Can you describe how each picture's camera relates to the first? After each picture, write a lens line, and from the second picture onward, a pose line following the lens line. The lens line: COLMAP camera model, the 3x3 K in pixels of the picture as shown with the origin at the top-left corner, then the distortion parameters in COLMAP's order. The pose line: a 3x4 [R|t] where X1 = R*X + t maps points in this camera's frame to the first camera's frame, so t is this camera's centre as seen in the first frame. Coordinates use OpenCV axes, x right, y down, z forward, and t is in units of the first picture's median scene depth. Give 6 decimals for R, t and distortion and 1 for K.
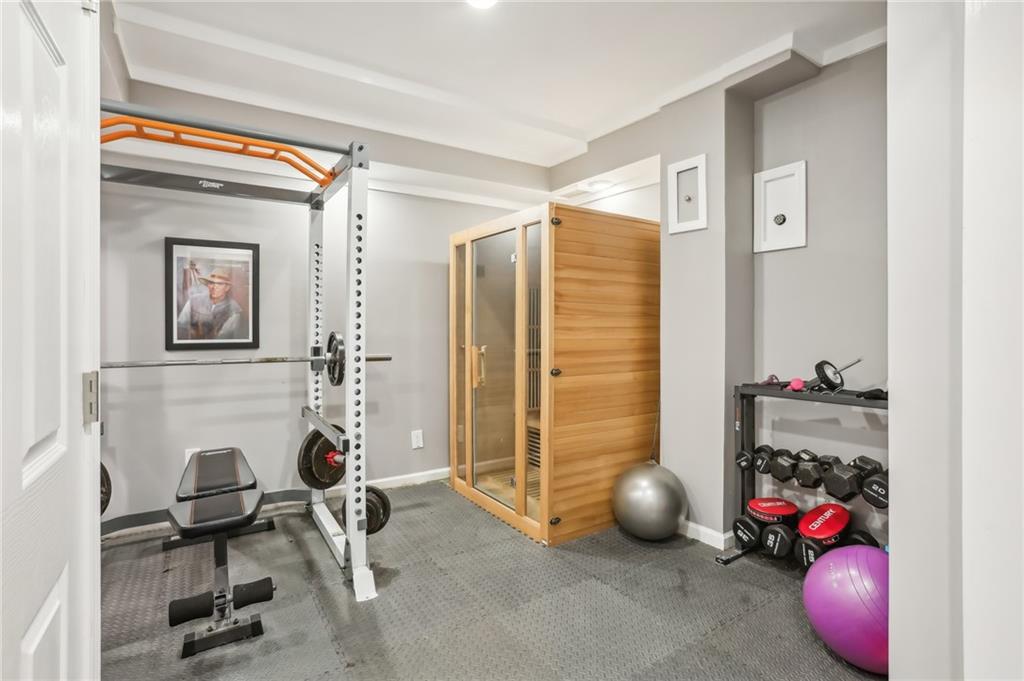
lens RADIAL K [[479.9, 0, 509.6], [0, 479.9, 336.7], [0, 0, 1]] dist [-0.063957, 0.025156]
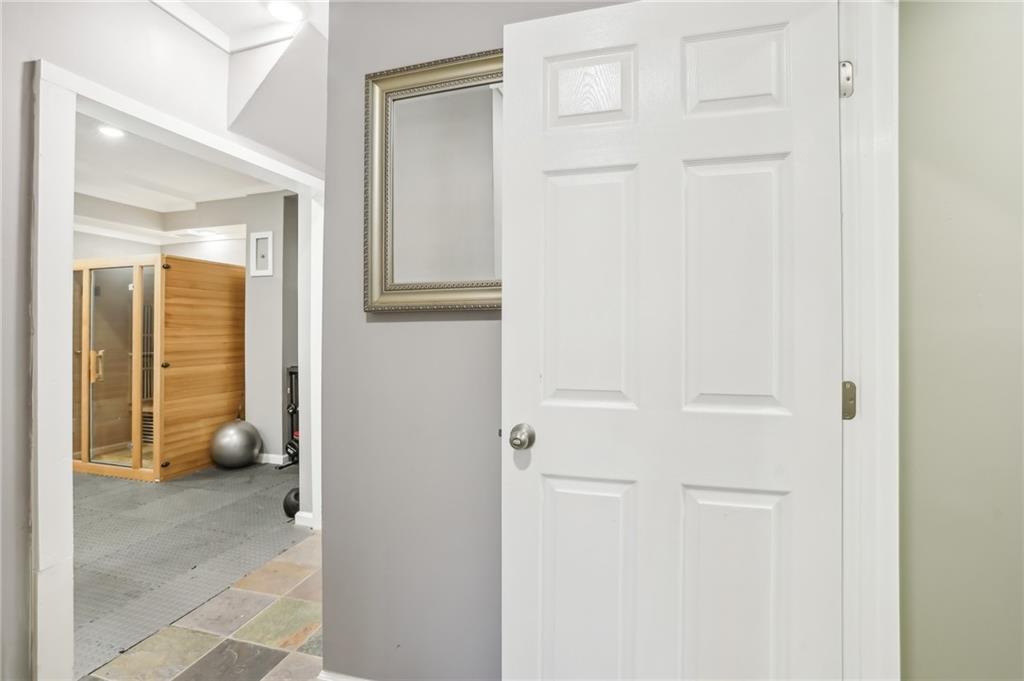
lens RADIAL K [[493.1, 0, 509.4], [0, 493.1, 316.8], [0, 0, 1]] dist [-0.061457, 0.028152]
pose [[0.765031, 0.008986, 0.643930, -0.048848], [0.022638, 0.998909, -0.040835, 0.006494], [-0.643595, 0.045817, 0.763994, -0.808443]]
